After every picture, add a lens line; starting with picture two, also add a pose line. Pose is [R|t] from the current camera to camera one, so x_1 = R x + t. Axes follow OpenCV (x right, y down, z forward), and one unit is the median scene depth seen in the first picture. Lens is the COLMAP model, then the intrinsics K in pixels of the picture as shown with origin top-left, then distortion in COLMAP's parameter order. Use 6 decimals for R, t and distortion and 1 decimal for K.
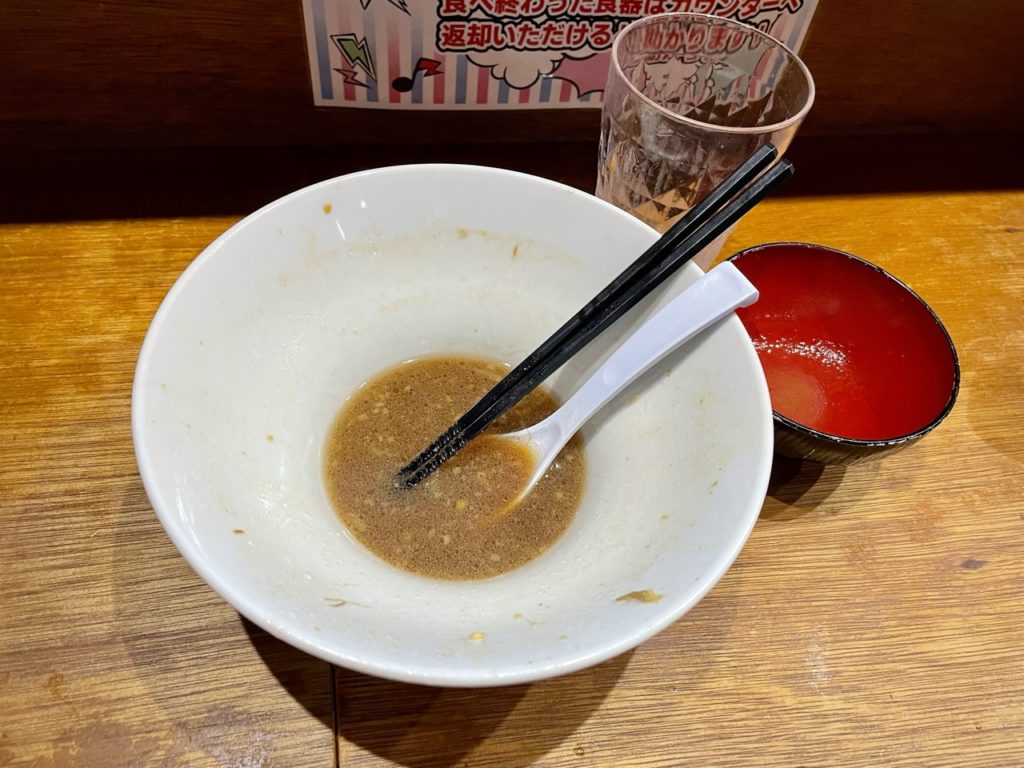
lens RADIAL K [[777.1, 0, 513.9], [0, 777.1, 377.7], [0, 0, 1]] dist [0.058152, -0.088233]
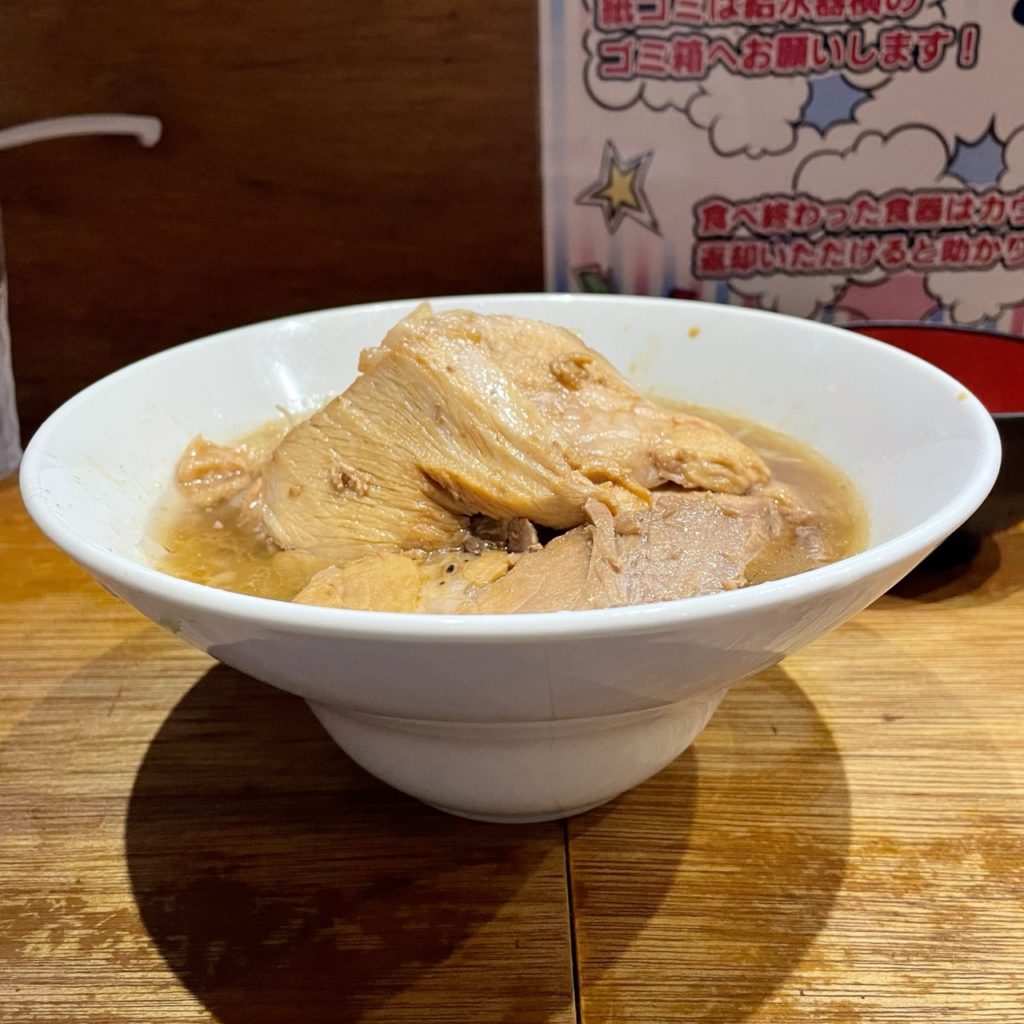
lens RADIAL K [[1052.8, 0, 505.7], [0, 1052.8, 504.3], [0, 0, 1]] dist [0.006368, 0.000000]
pose [[0.973134, -0.050736, -0.224582, -0.053106], [-0.066169, 0.872641, -0.483859, 0.375824], [0.220529, 0.485720, 0.845839, 0.105561]]
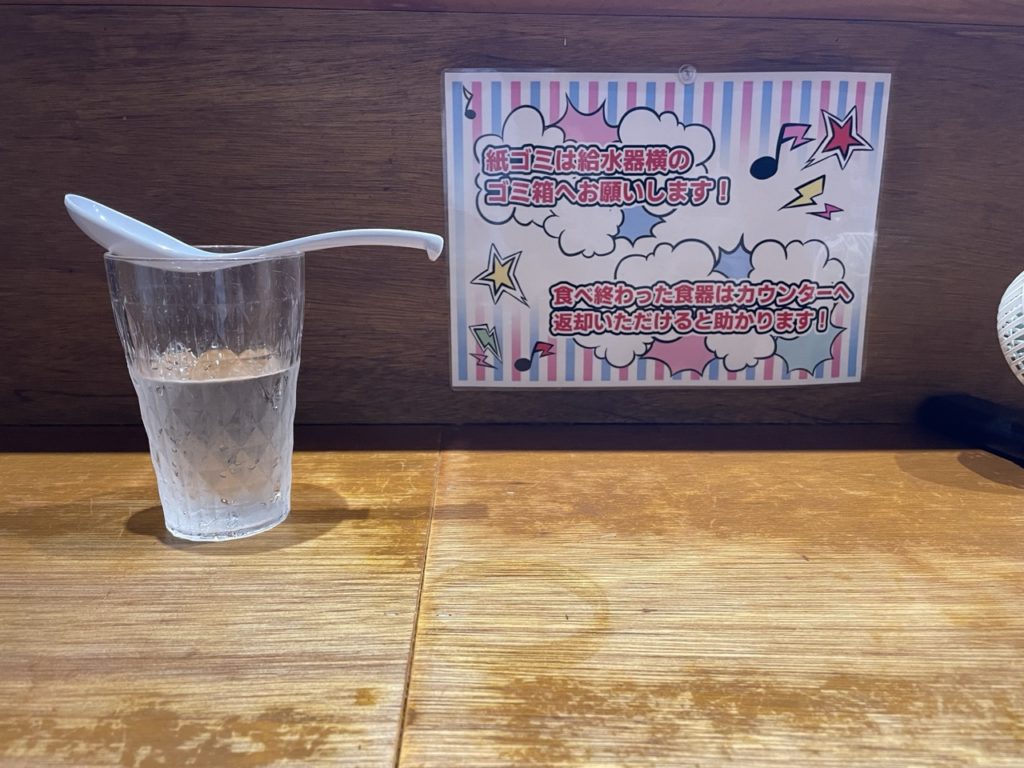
lens RADIAL K [[777.1, 0, 504.3], [0, 777.1, 394.0], [0, 0, 1]] dist [0.058152, -0.088233]
pose [[0.983517, -0.067611, -0.167699, 0.034208], [-0.053970, 0.775410, -0.629147, 0.461987], [0.172573, 0.627828, 0.758980, 0.095903]]
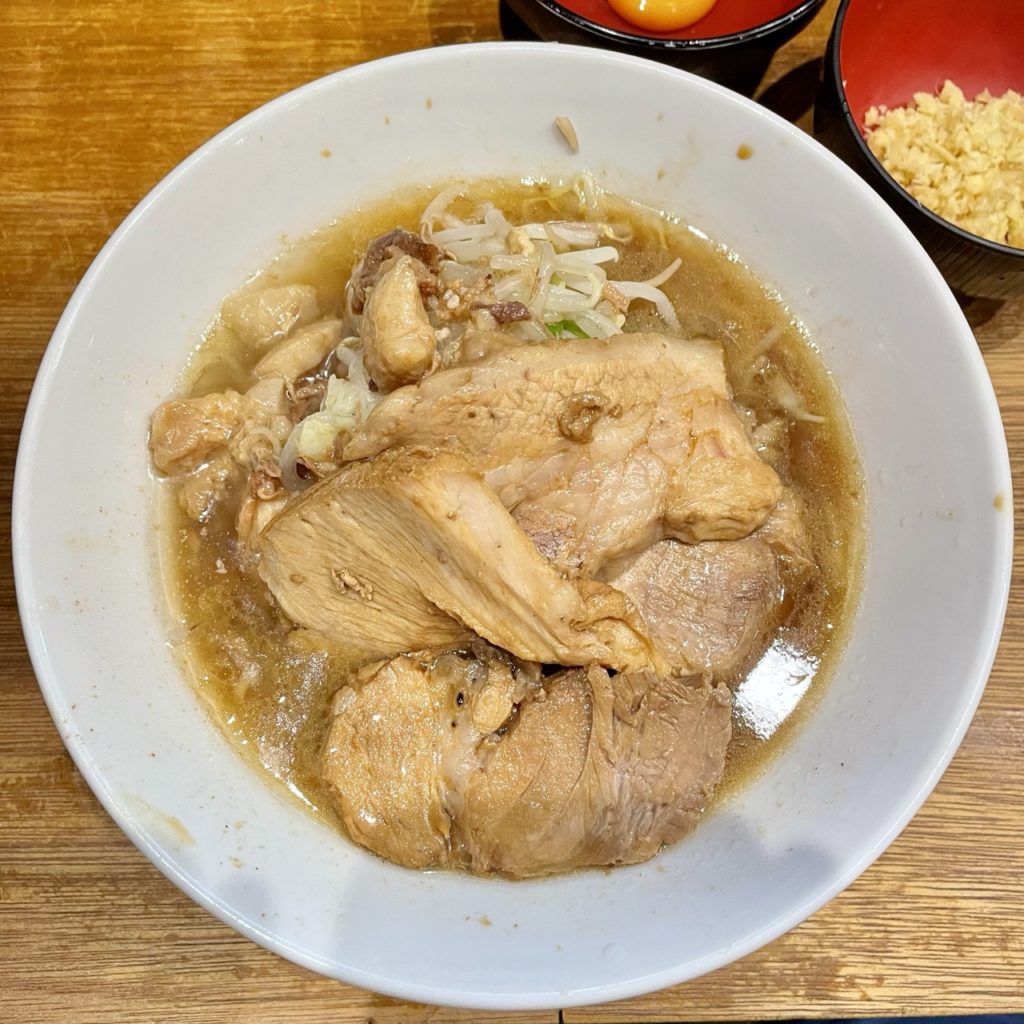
lens RADIAL K [[1052.8, 0, 508.2], [0, 1052.8, 508.8], [0, 0, 1]] dist [0.006368, 0.000000]
pose [[0.979475, 0.132293, -0.152076, -0.098727], [-0.065072, 0.921614, 0.382614, -0.146939], [0.190772, -0.364865, 0.911306, 0.080128]]
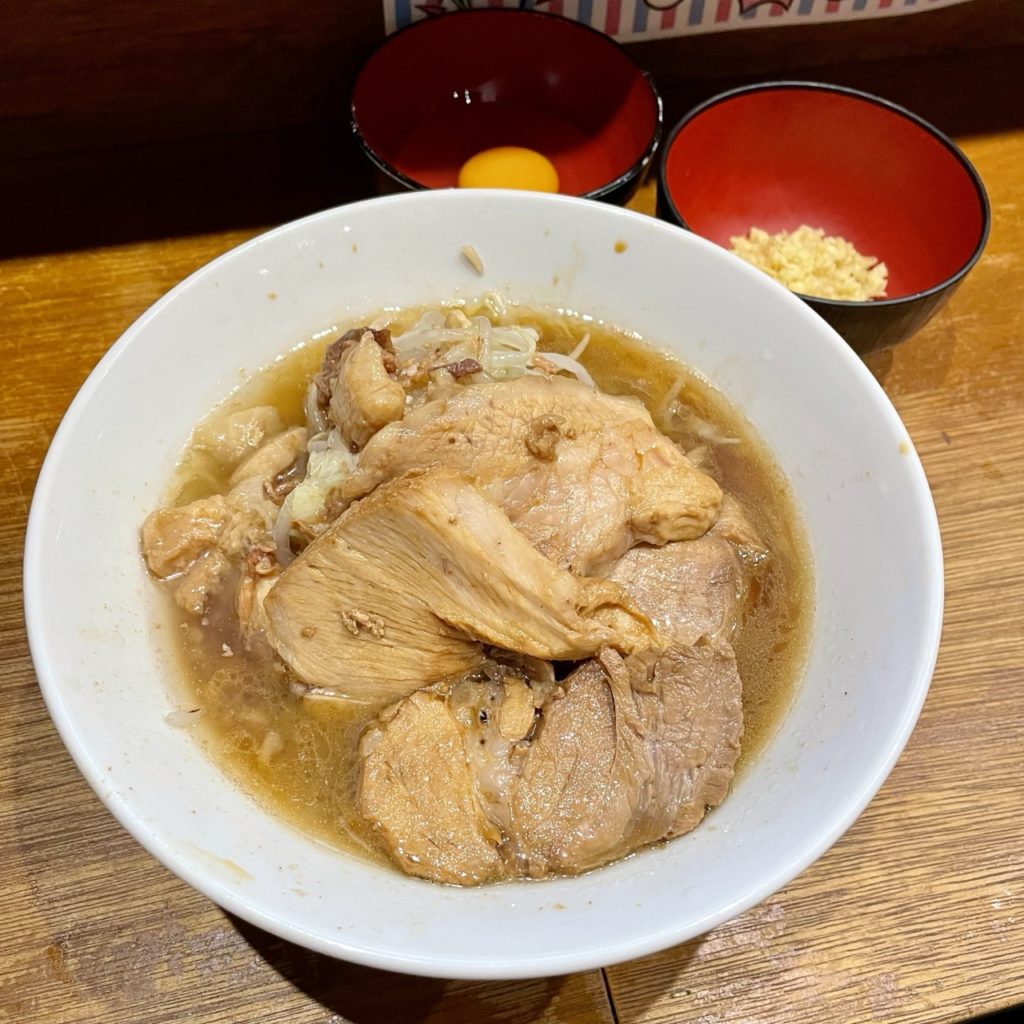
lens RADIAL K [[1052.8, 0, 513.0], [0, 1052.8, 506.6], [0, 0, 1]] dist [0.006368, 0.000000]
pose [[0.996143, -0.082301, -0.030431, -0.151794], [0.084427, 0.993465, 0.076809, 0.002736], [0.023911, -0.079082, 0.996581, -0.017362]]
